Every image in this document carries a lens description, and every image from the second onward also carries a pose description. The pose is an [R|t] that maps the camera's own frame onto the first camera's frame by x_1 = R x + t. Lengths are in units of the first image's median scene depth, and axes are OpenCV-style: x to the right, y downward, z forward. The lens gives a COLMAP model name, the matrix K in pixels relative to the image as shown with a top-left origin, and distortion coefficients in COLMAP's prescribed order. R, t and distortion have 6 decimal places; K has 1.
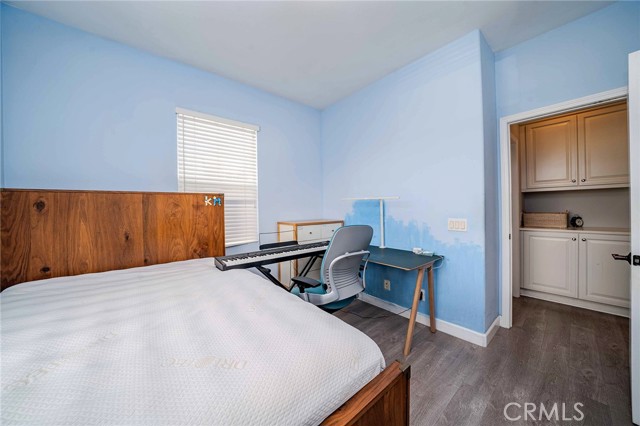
lens RADIAL K [[225.1, 0, 319.5], [0, 225.1, 210.8], [0, 0, 1]] dist [-0.020646, 0.000044]
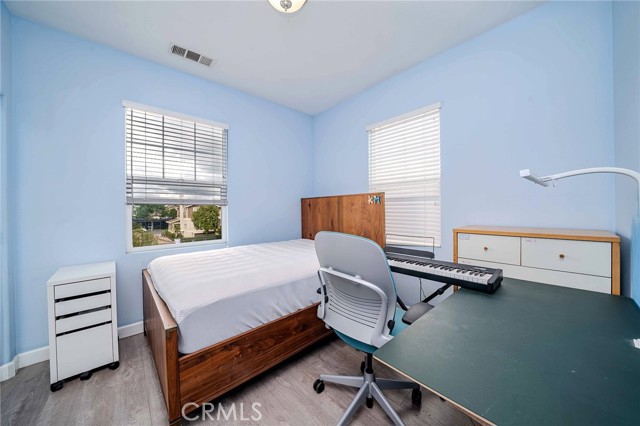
lens RADIAL K [[225.1, 0, 319.5], [0, 225.1, 210.8], [0, 0, 1]] dist [-0.020646, 0.000044]
pose [[0.007925, 0.024757, -0.999662, 0.646945], [0.003243, 0.999688, 0.024783, -0.016797], [0.999963, -0.003438, 0.007842, 0.716968]]
